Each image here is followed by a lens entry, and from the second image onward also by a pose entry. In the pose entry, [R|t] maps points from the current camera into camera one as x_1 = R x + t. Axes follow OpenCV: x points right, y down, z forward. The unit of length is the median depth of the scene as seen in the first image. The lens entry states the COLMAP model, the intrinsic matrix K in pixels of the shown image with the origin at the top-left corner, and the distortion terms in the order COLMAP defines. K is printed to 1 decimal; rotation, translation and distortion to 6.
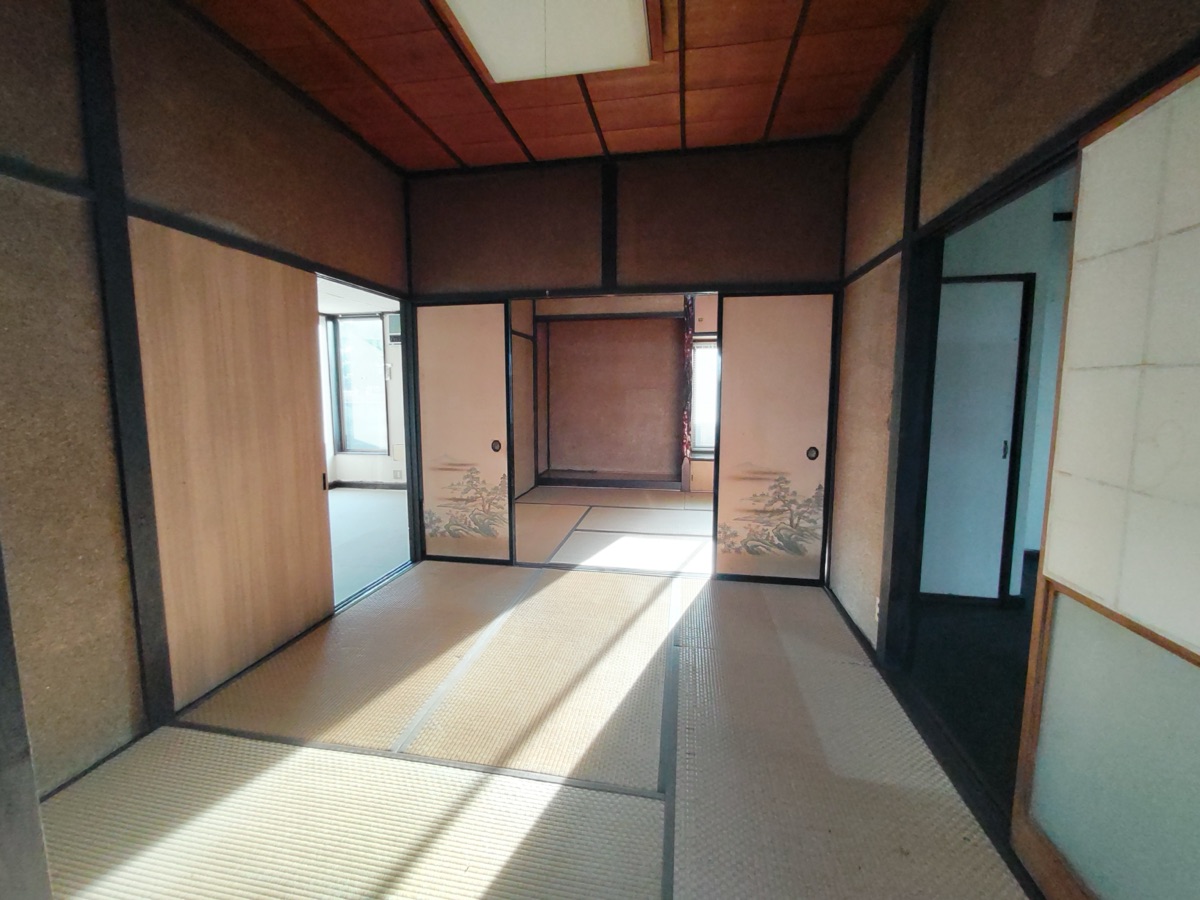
lens RADIAL K [[509.5, 0, 592.0], [0, 509.5, 442.3], [0, 0, 1]] dist [-0.006547, 0.000562]
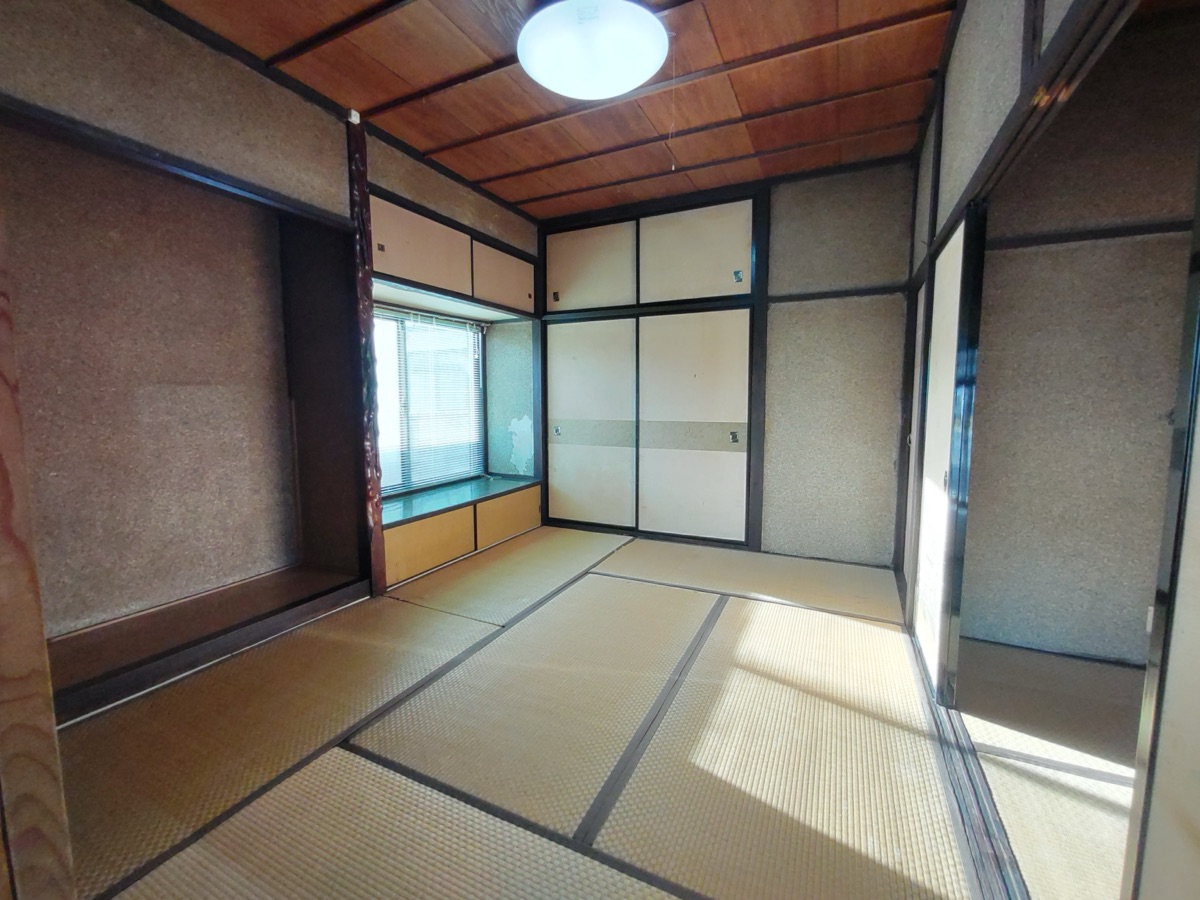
lens RADIAL K [[509.5, 0, 592.0], [0, 509.5, 442.3], [0, 0, 1]] dist [-0.006547, 0.000562]
pose [[0.266513, -0.085925, 0.959994, -0.213116], [0.101167, 0.993010, 0.060795, -0.056468], [-0.958507, 0.080917, 0.273343, 0.636055]]
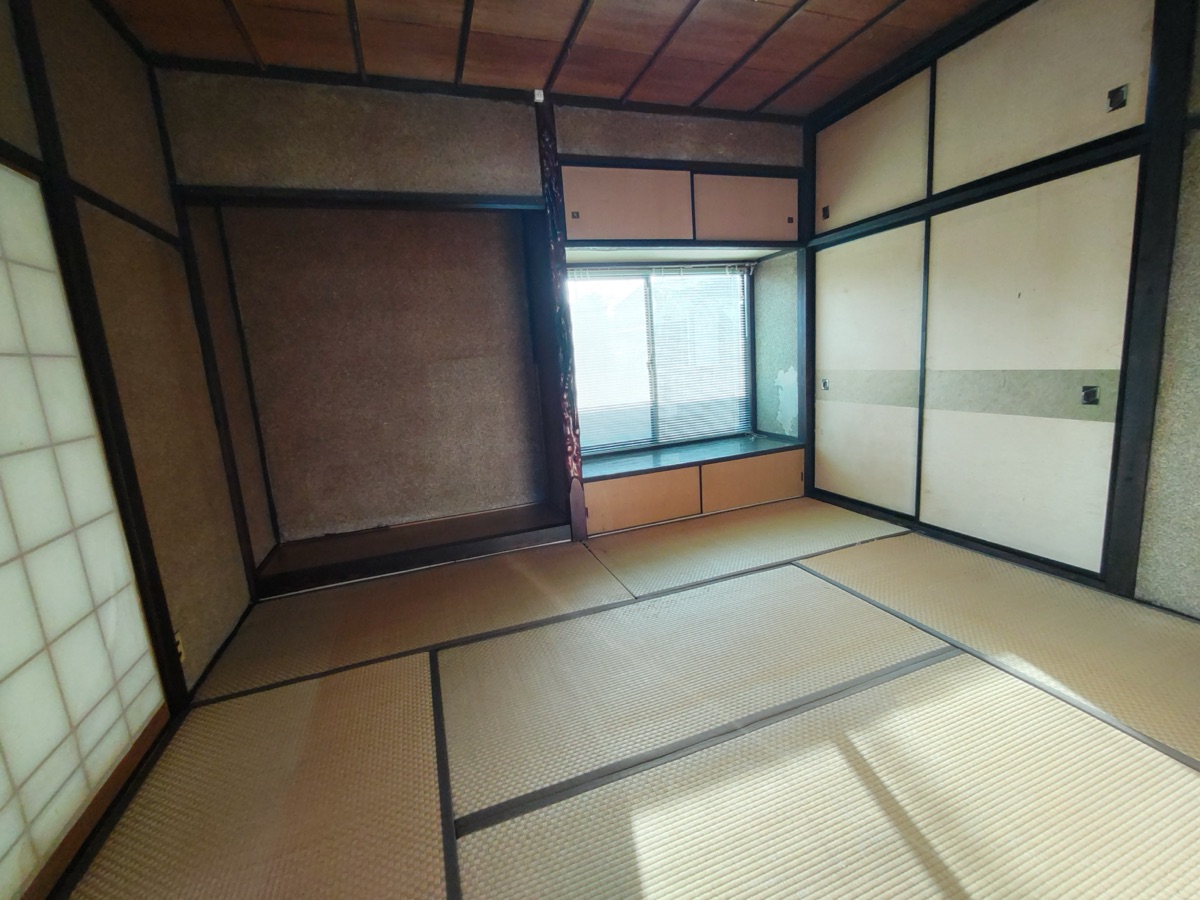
lens RADIAL K [[509.5, 0, 592.0], [0, 509.5, 442.3], [0, 0, 1]] dist [-0.006547, 0.000562]
pose [[0.863090, -0.145923, 0.483510, -0.053282], [0.123820, 0.989271, 0.077536, -0.046038], [-0.489637, -0.007052, 0.871898, 0.500265]]
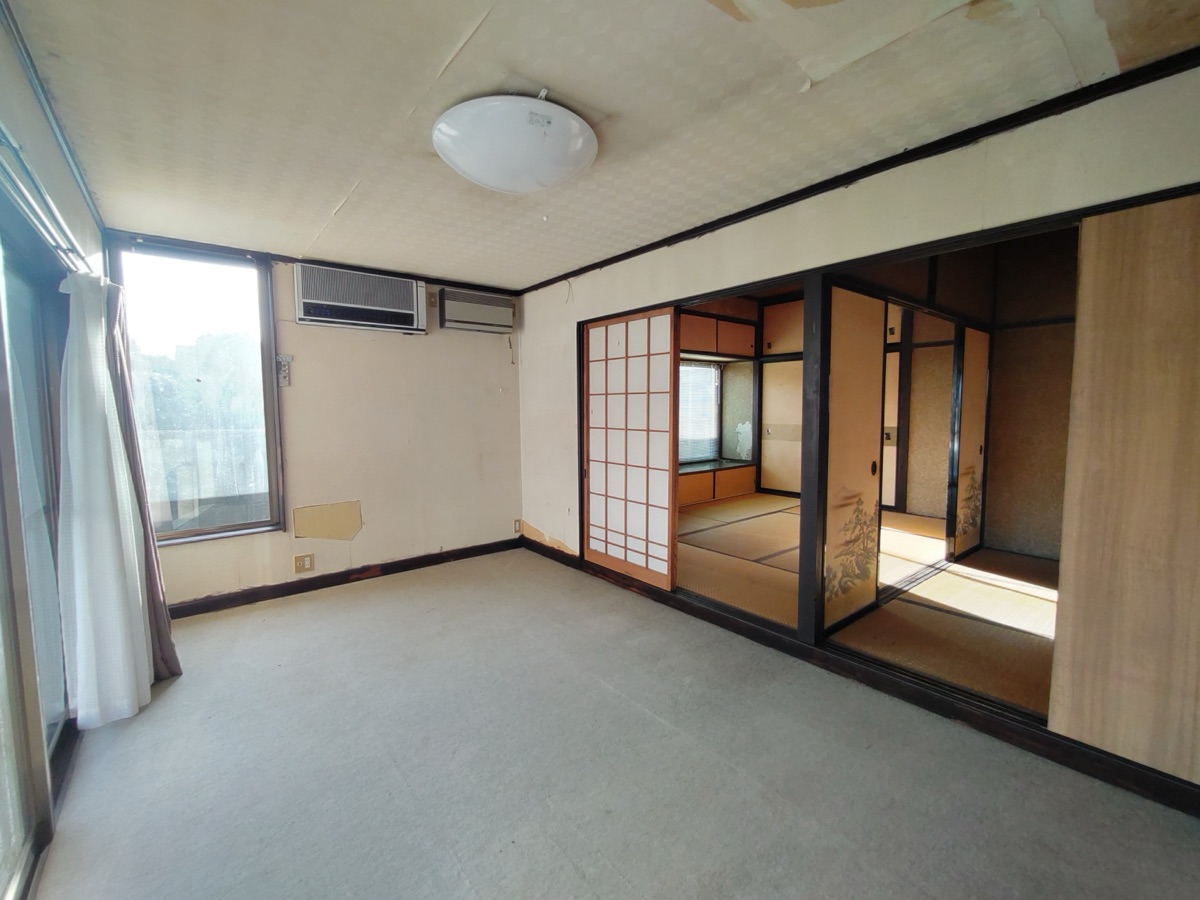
lens RADIAL K [[507.0, 0, 598.7], [0, 507.0, 436.2], [0, 0, 1]] dist [-0.001268, 0.000056]
pose [[0.643069, -0.044051, 0.764540, -0.623338], [0.080994, 0.996657, -0.010701, -0.040912], [-0.761513, 0.068805, 0.644487, 0.444919]]
